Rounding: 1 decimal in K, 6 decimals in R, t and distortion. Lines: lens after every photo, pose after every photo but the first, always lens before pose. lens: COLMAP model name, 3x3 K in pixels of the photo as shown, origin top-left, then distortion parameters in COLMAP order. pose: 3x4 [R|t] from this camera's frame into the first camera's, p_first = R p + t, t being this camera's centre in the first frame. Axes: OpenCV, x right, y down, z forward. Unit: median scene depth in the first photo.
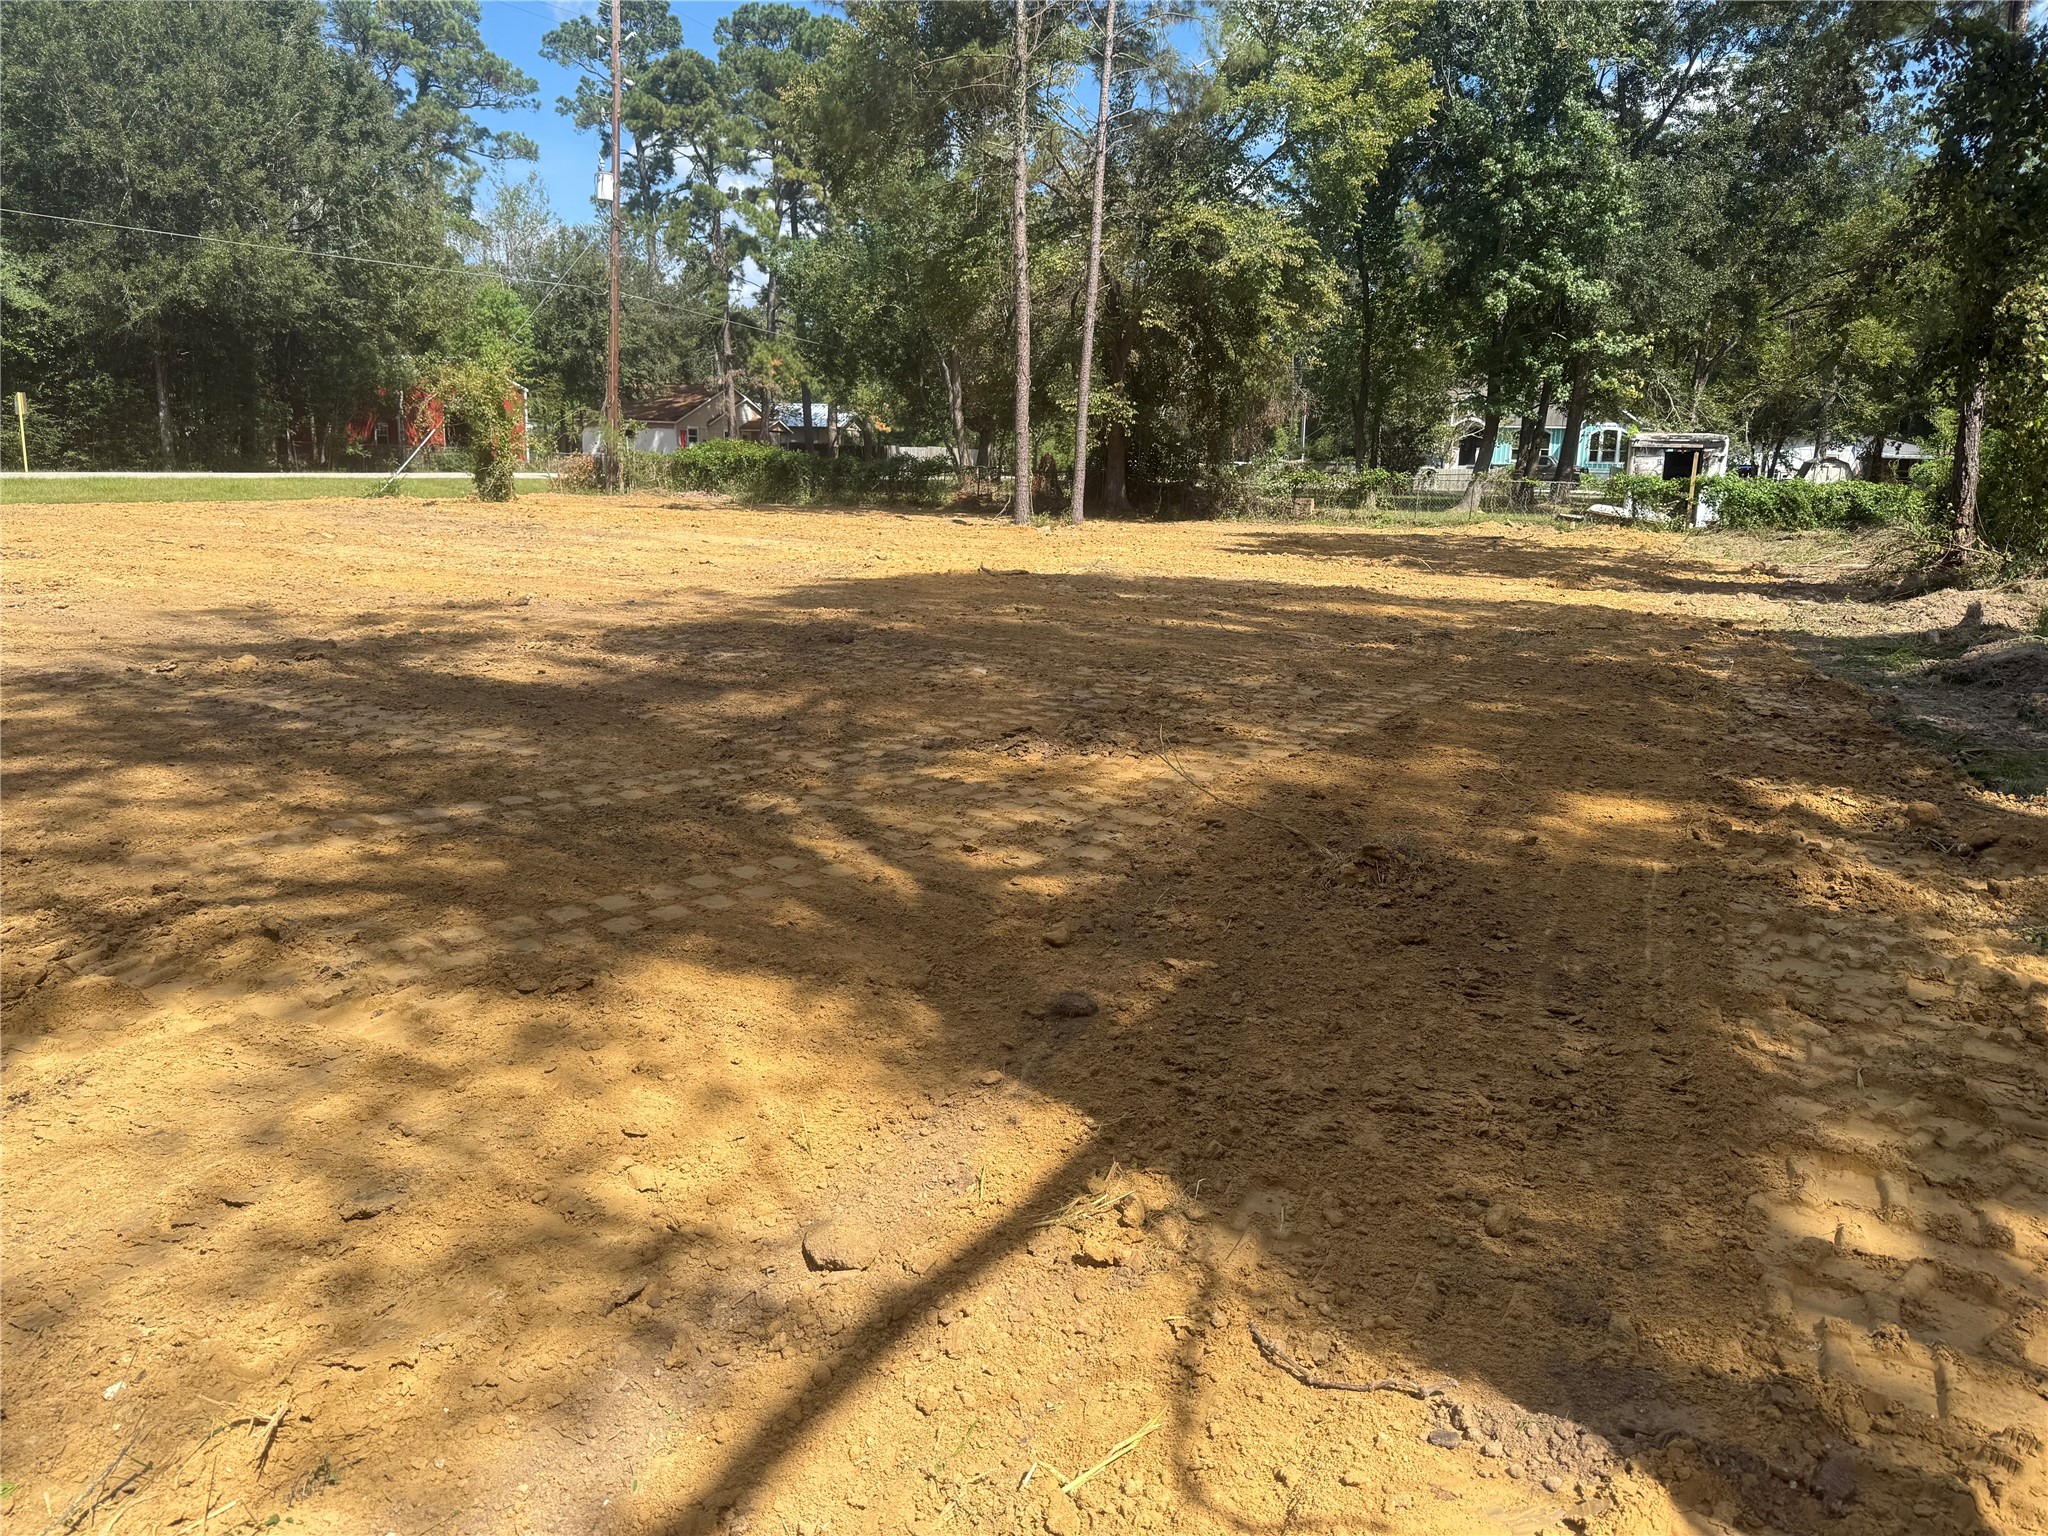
lens RADIAL K [[1421.8, 0, 1011.0], [0, 1421.8, 763.2], [0, 0, 1]] dist [0.079440, -0.105374]
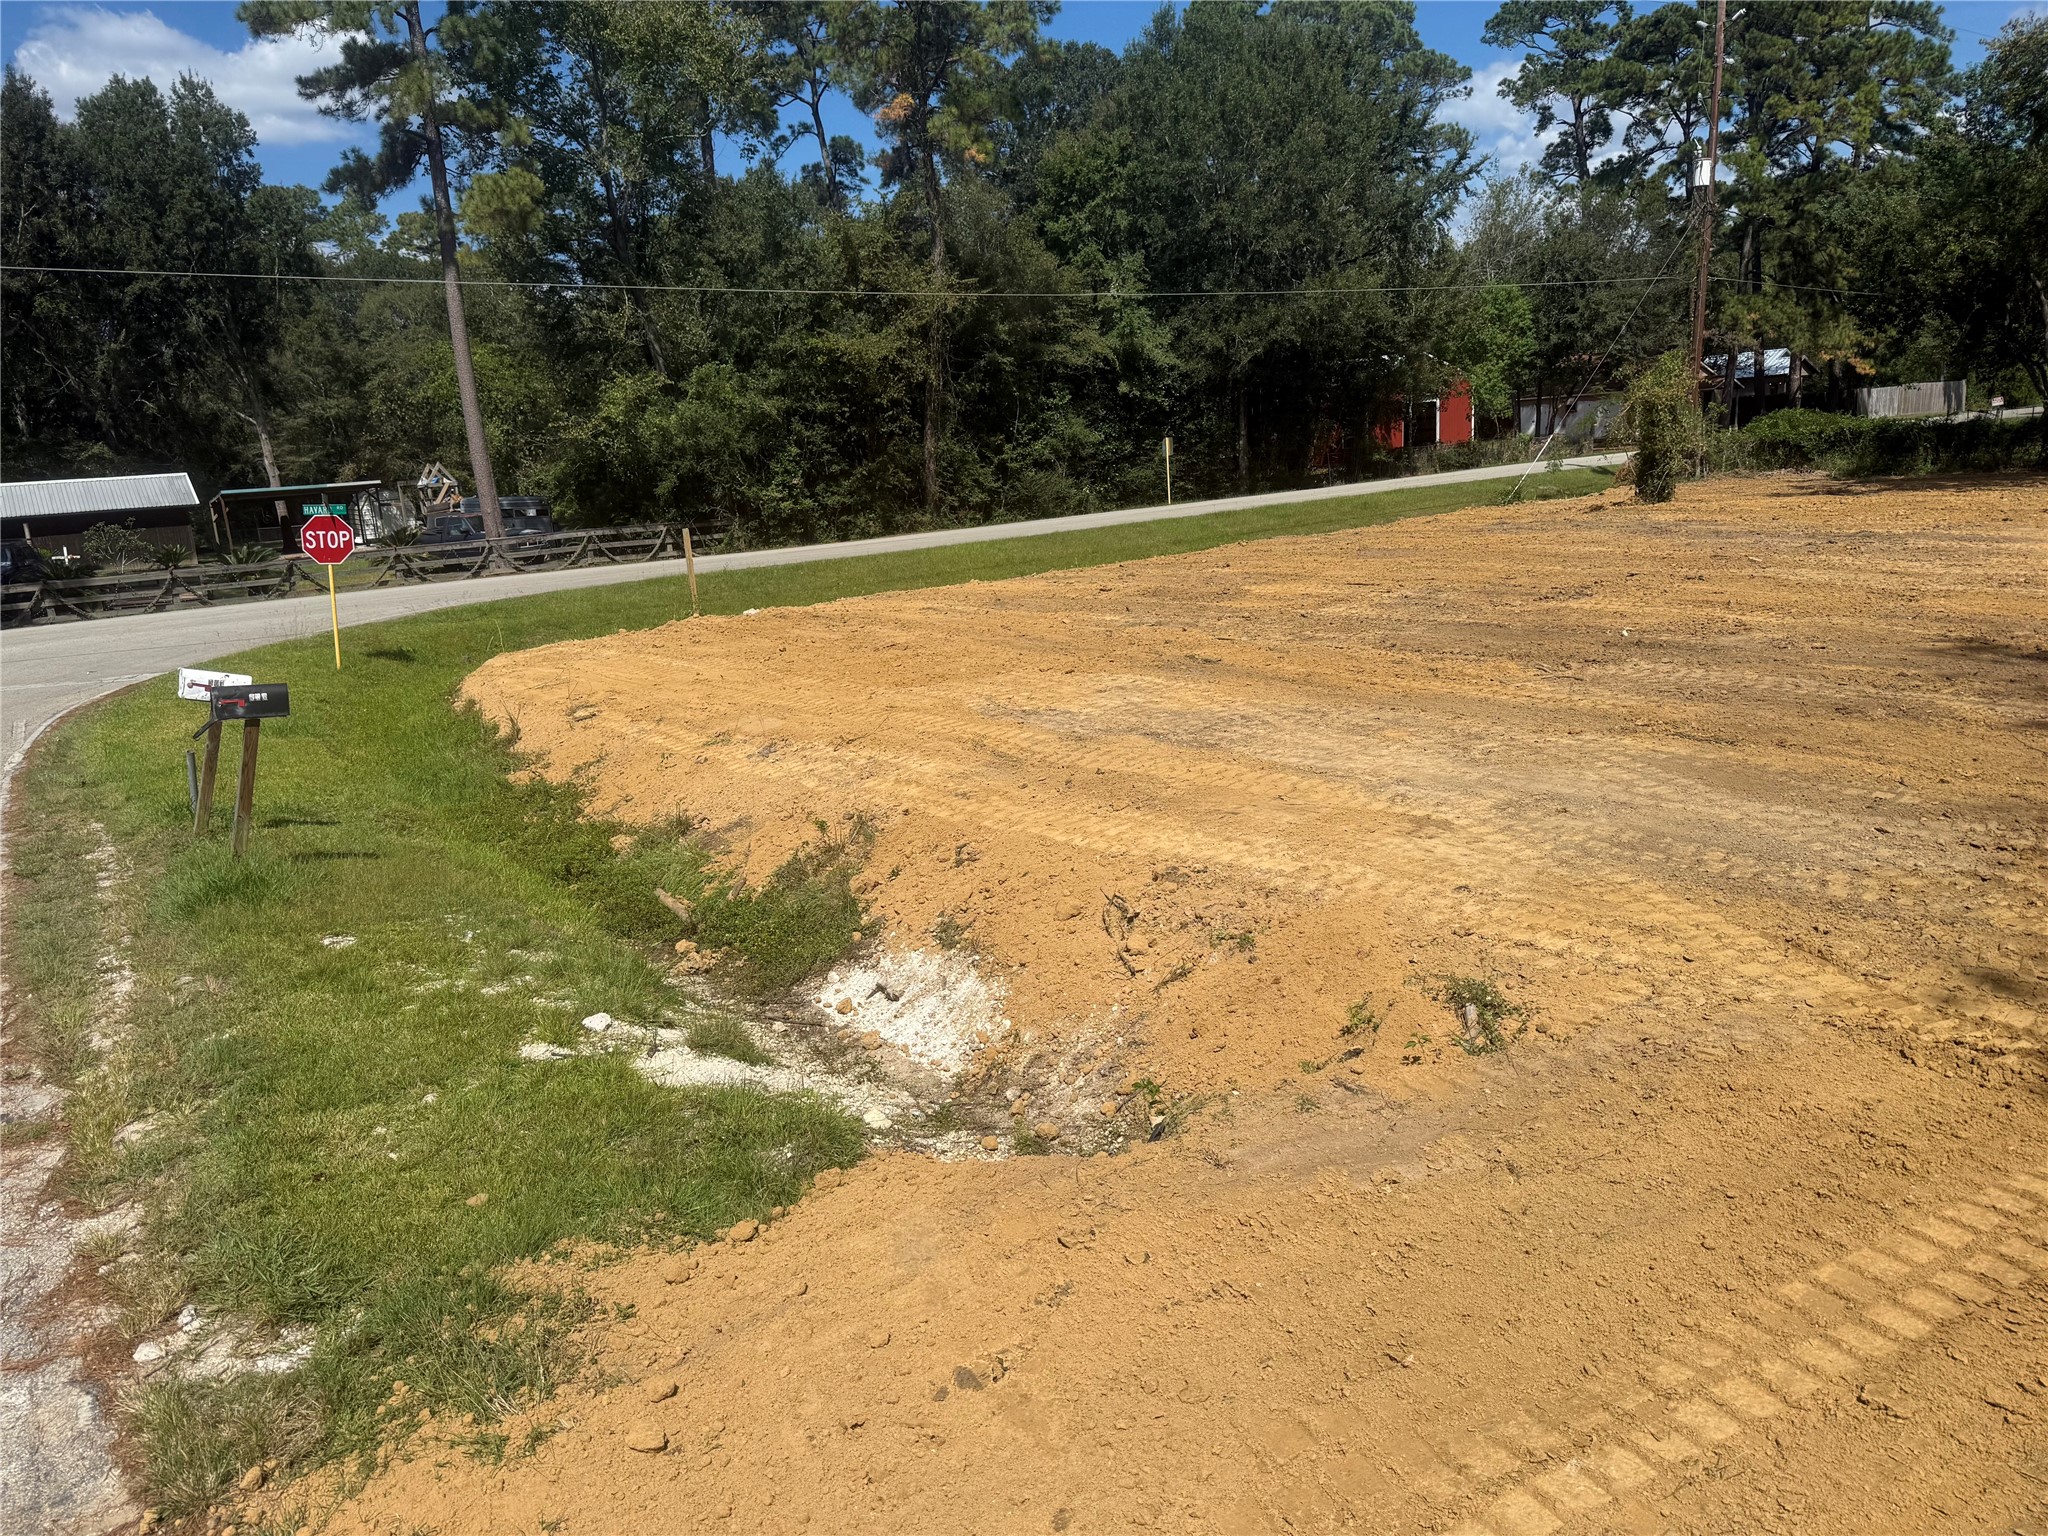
lens RADIAL K [[1411.2, 0, 1026.9], [0, 1411.2, 789.0], [0, 0, 1]] dist [0.099736, -0.154299]
pose [[0.861528, 0.032024, -0.506699, -0.184815], [-0.012503, 0.999044, 0.041883, -0.009206], [0.507556, -0.029749, 0.861105, -0.116707]]
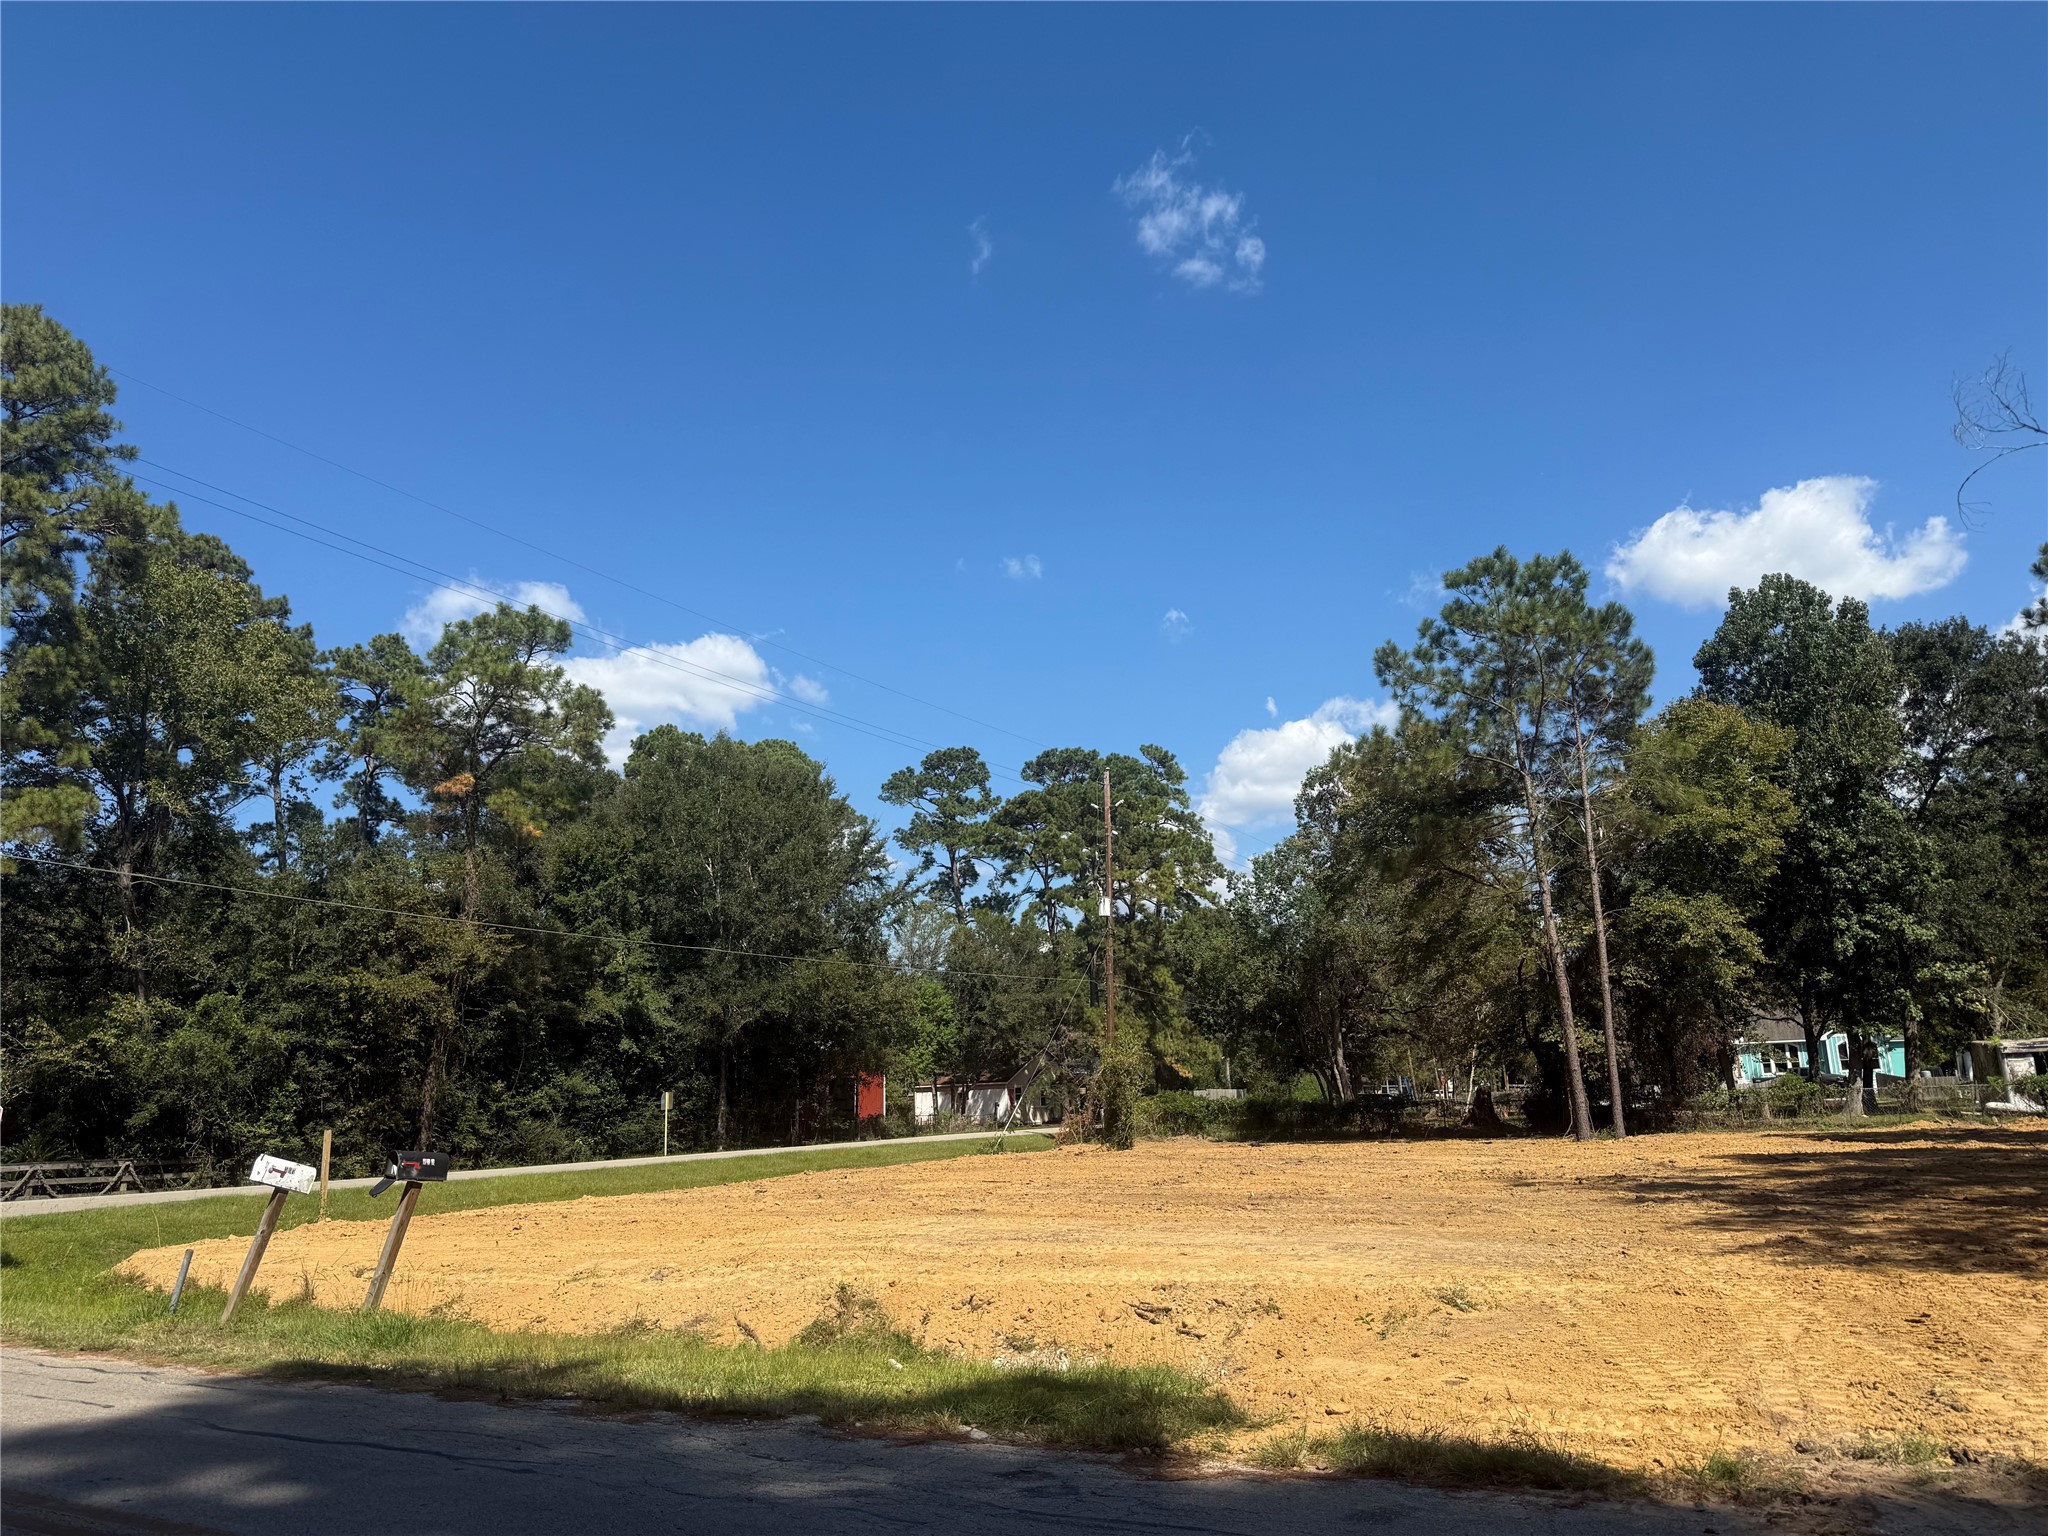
lens RADIAL K [[1411.2, 0, 1026.9], [0, 1411.2, 789.0], [0, 0, 1]] dist [0.099736, -0.154299]
pose [[0.994613, -0.078391, -0.067822, -0.282806], [0.043149, 0.908006, -0.416729, 0.044227], [0.094251, 0.411558, 0.906497, -0.255127]]
